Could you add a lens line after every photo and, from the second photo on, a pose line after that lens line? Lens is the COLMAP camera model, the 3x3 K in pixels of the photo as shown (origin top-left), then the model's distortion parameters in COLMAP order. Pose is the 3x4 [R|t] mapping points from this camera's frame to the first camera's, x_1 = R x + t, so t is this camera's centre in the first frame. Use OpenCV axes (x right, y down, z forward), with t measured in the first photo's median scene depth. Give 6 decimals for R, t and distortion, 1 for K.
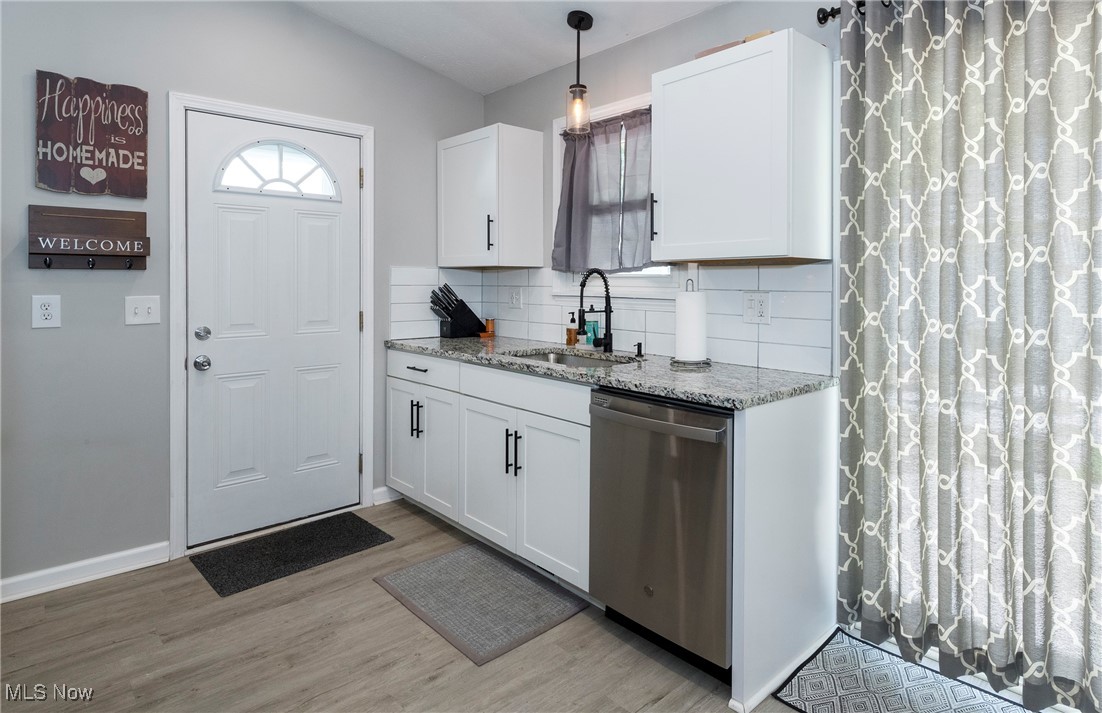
lens RADIAL K [[618.1, 0, 580.1], [0, 618.1, 282.8], [0, 0, 1]] dist [-0.000018, -0.000496]
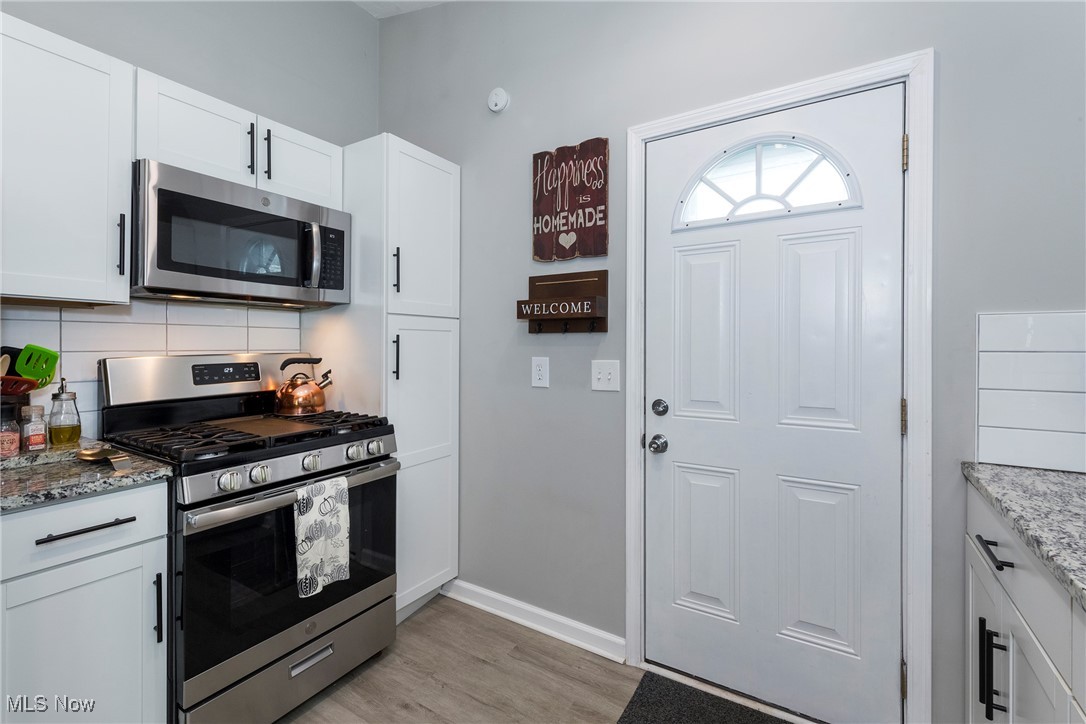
lens RADIAL K [[489.7, 0, 544.4], [0, 489.7, 347.3], [0, 0, 1]] dist [0.009880, -0.000772]
pose [[0.258851, -0.001473, -0.965916, -0.021777], [-0.002162, 0.999995, -0.002104, 0.003448], [0.965915, 0.002633, 0.258846, 0.737075]]
